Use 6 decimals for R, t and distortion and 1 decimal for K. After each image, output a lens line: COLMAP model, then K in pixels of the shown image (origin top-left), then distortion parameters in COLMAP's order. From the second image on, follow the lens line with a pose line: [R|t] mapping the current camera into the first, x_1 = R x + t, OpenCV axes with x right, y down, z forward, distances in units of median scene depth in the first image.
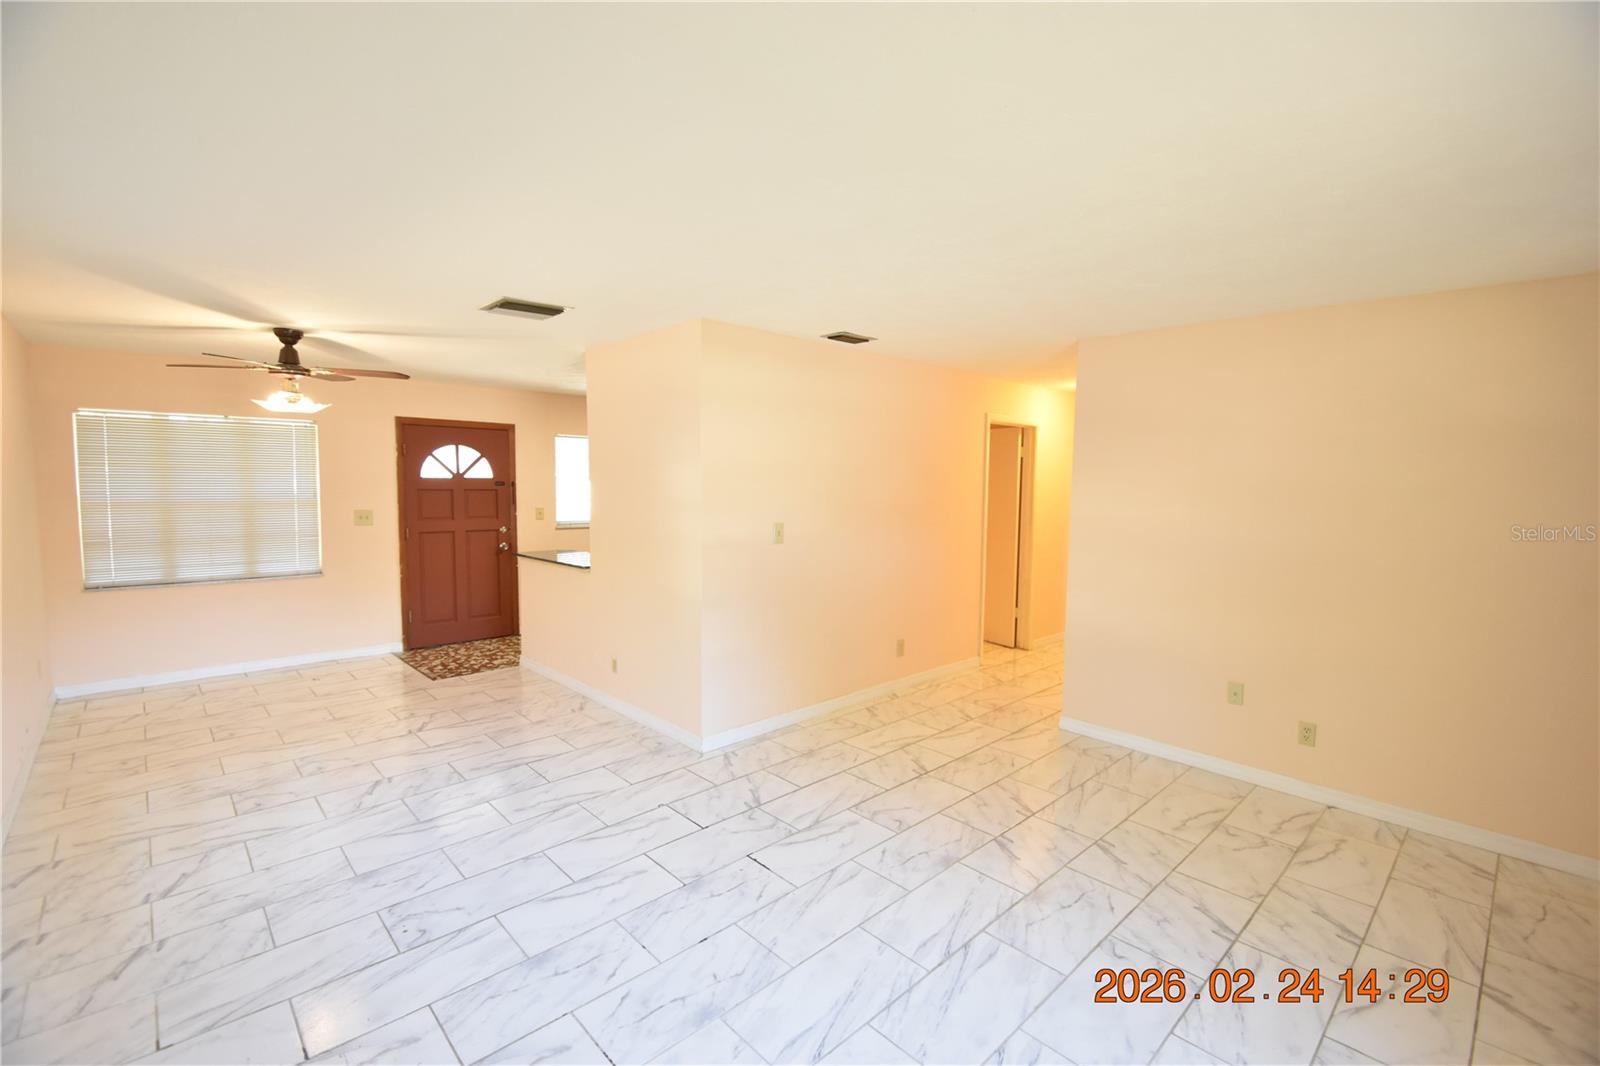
lens RADIAL K [[700.3, 0, 798.4], [0, 700.3, 539.1], [0, 0, 1]] dist [0.012058, -0.015136]
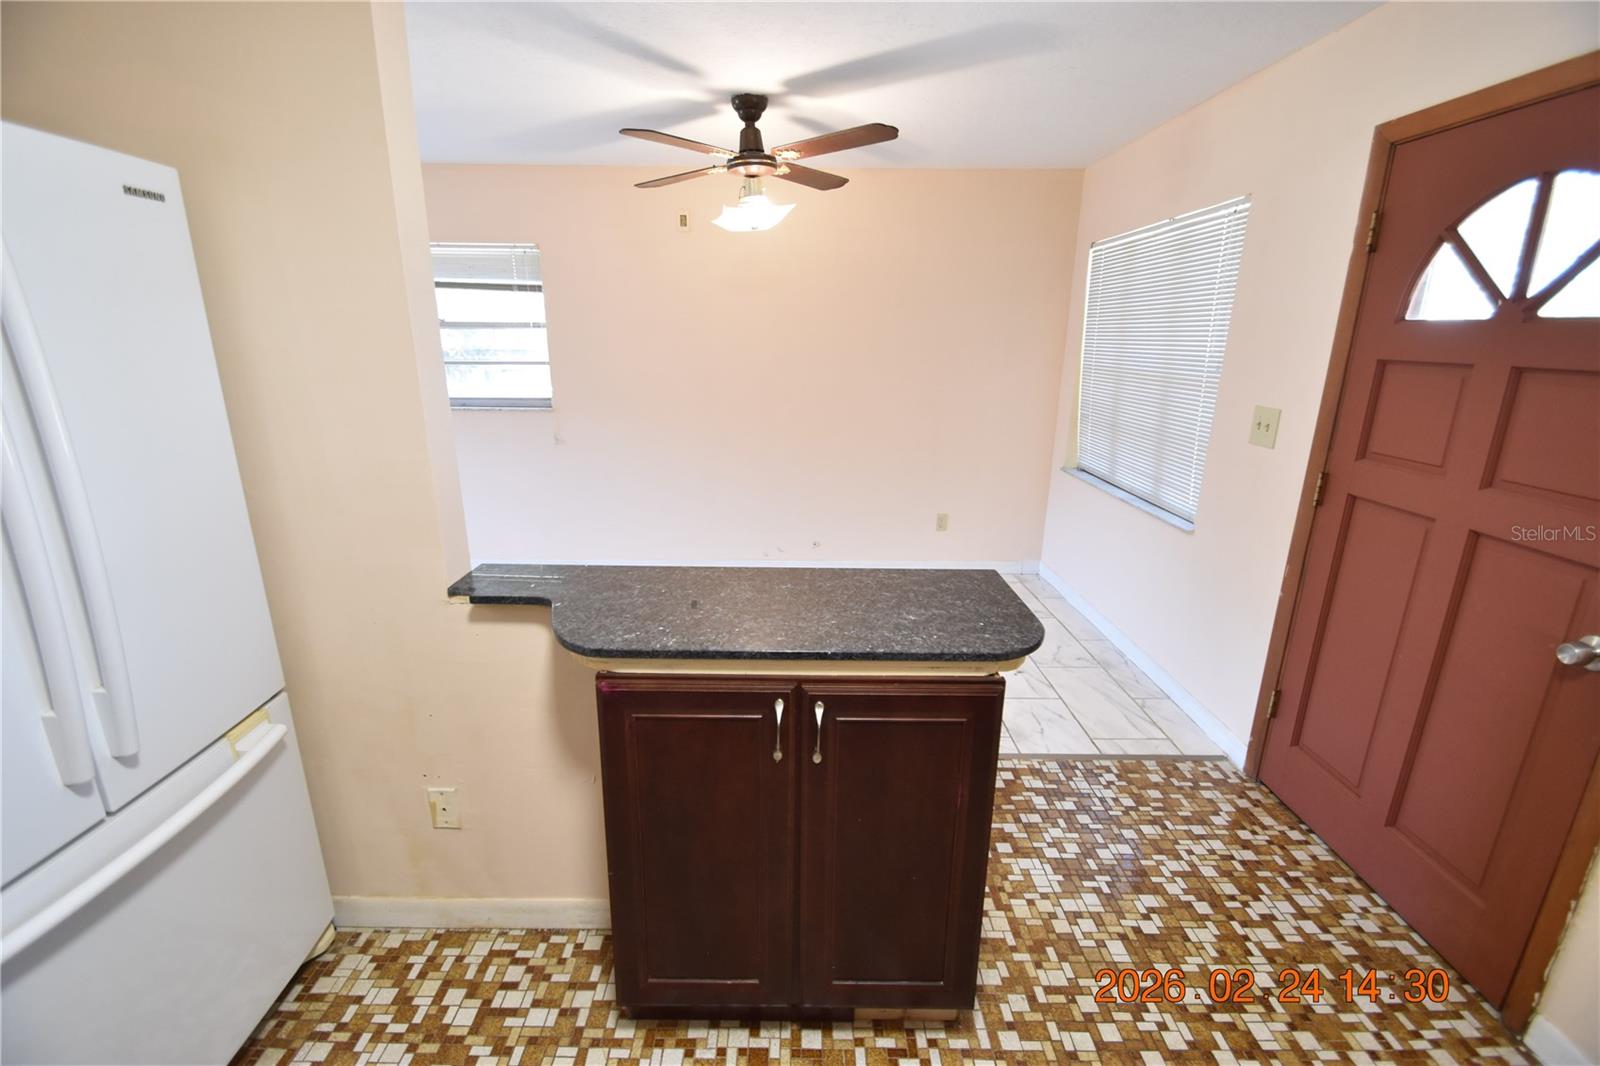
lens RADIAL K [[700.3, 0, 798.3], [0, 700.3, 538.0], [0, 0, 1]] dist [0.012058, -0.015136]
pose [[-0.679199, 0.187906, -0.709493, -0.187453], [-0.075458, 0.943672, 0.322163, -0.113443], [0.730065, 0.272350, -0.626762, 1.514191]]
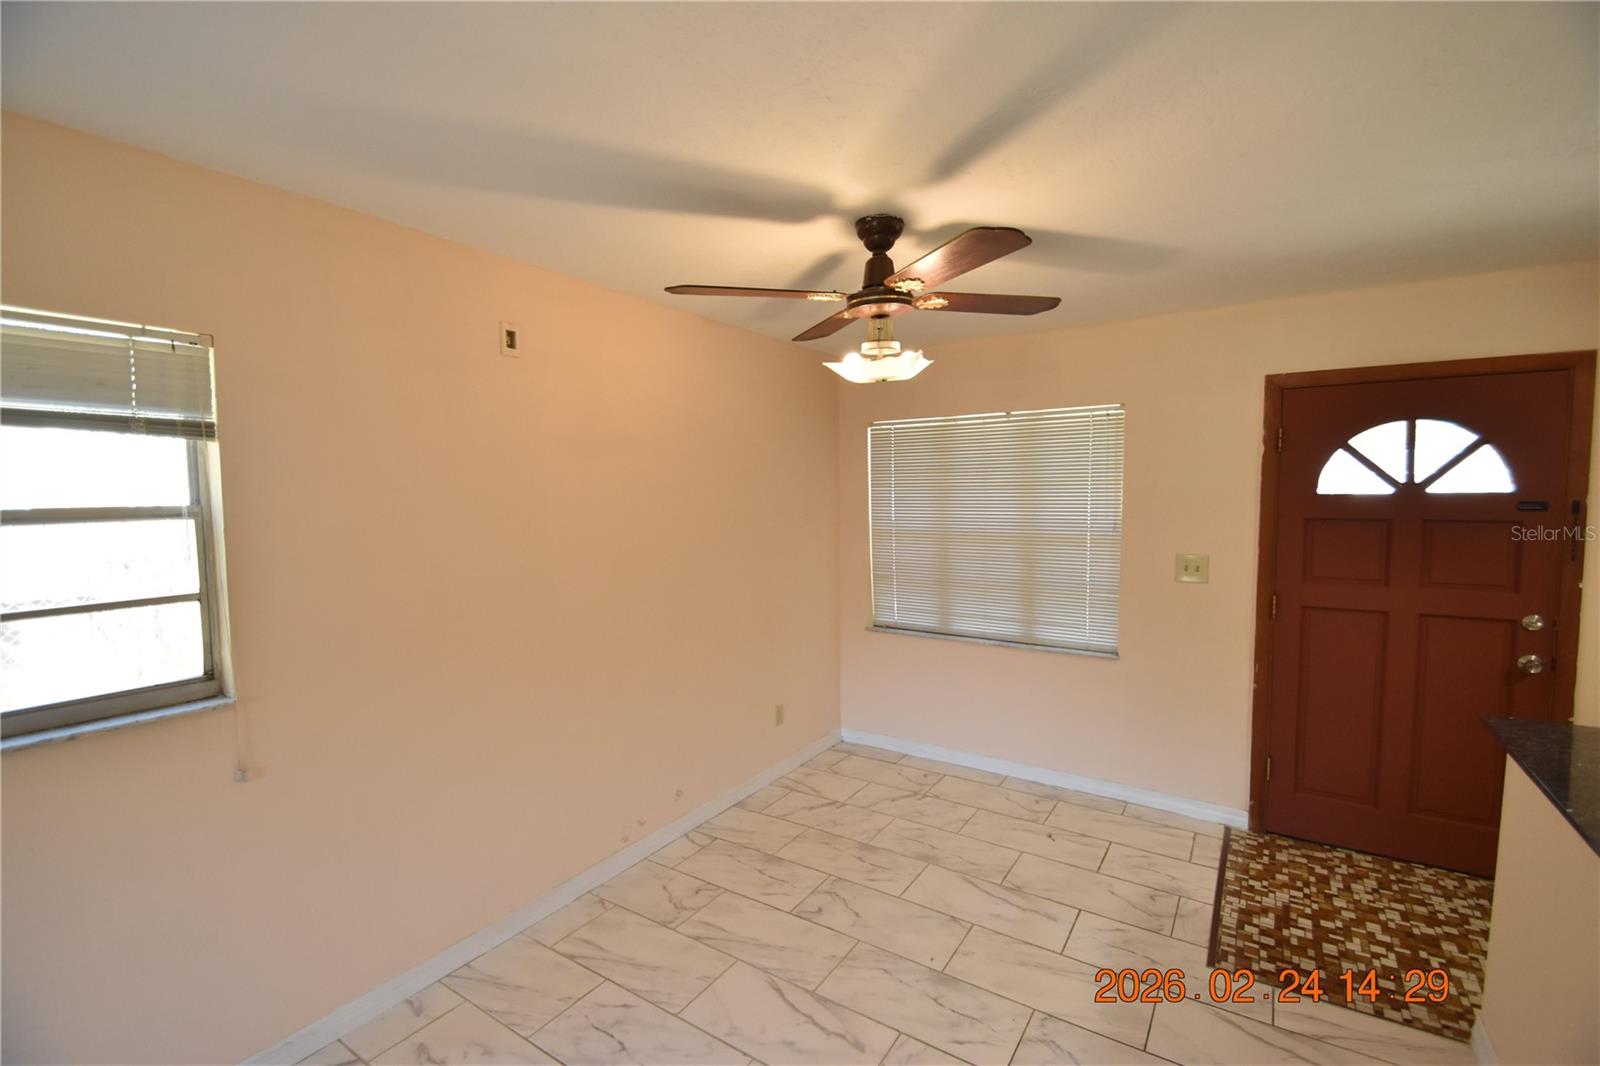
lens RADIAL K [[700.3, 0, 795.2], [0, 700.3, 539.7], [0, 0, 1]] dist [0.012058, -0.015136]
pose [[0.222420, 0.051989, -0.973564, -0.211192], [-0.068148, 0.996964, 0.037670, -0.074384], [0.972566, 0.057968, 0.225288, 0.801336]]
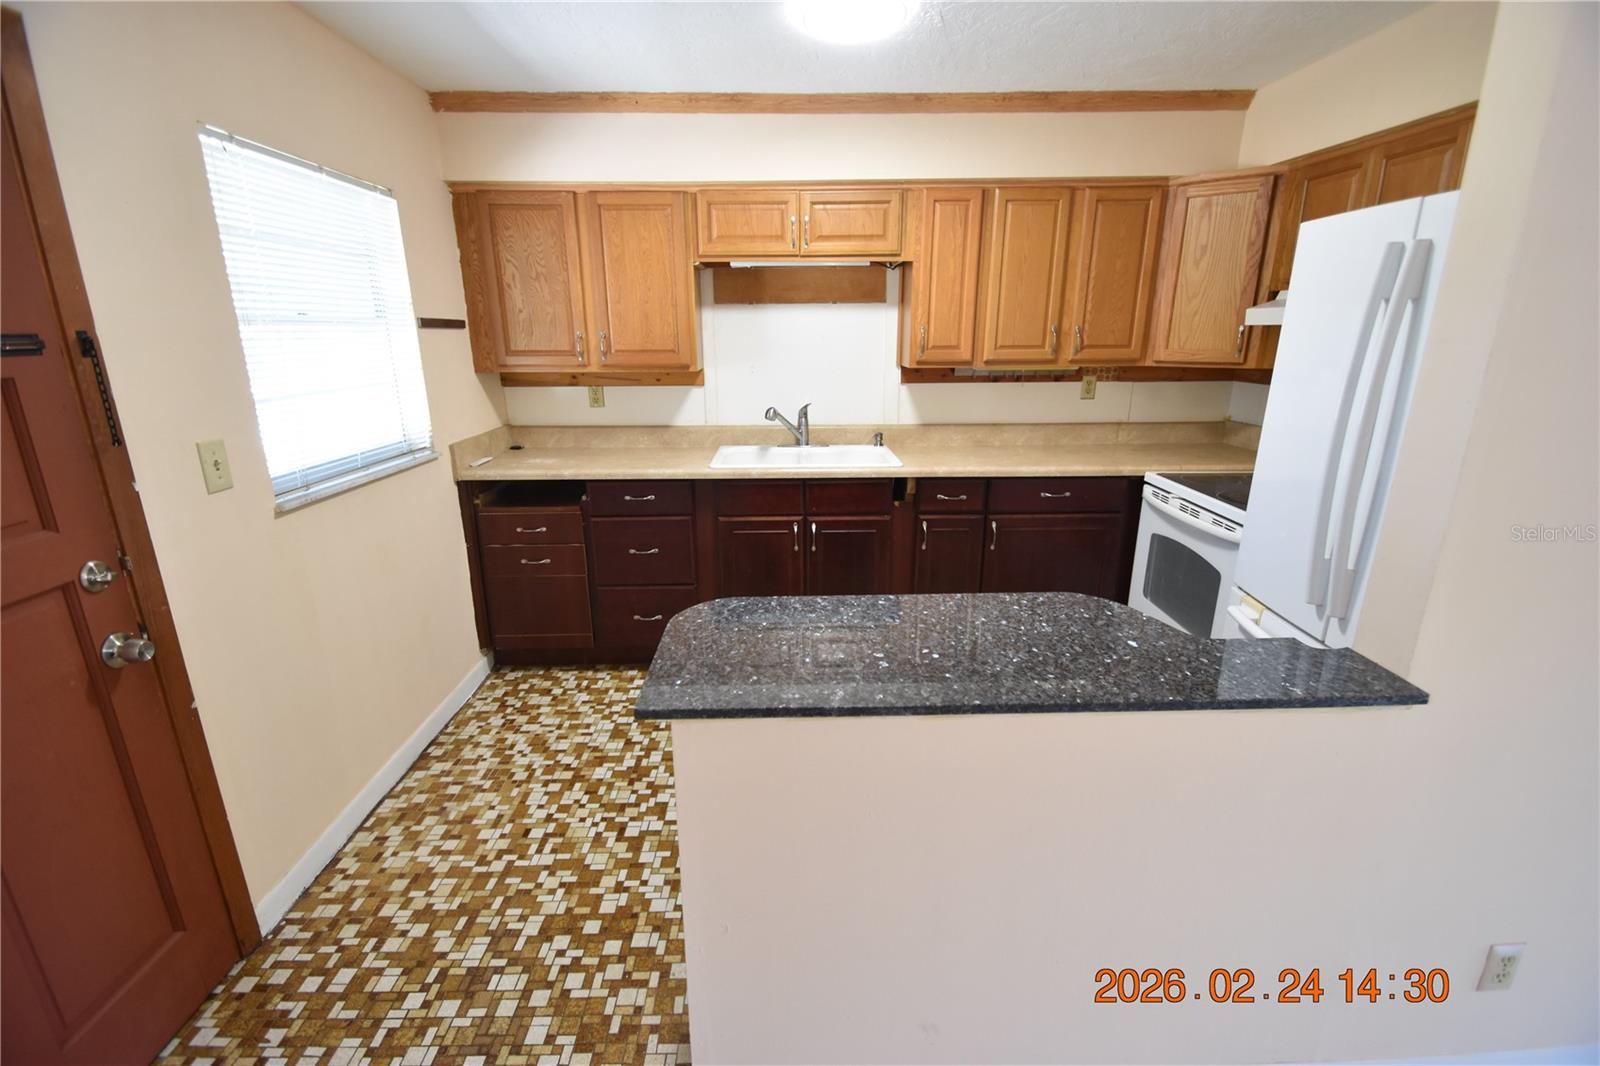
lens RADIAL K [[700.3, 0, 794.5], [0, 700.3, 539.5], [0, 0, 1]] dist [0.012058, -0.015136]
pose [[0.674310, -0.224110, 0.703619, -0.677671], [0.074411, 0.968607, 0.237200, -0.090957], [-0.734690, -0.107590, 0.669818, 1.138124]]
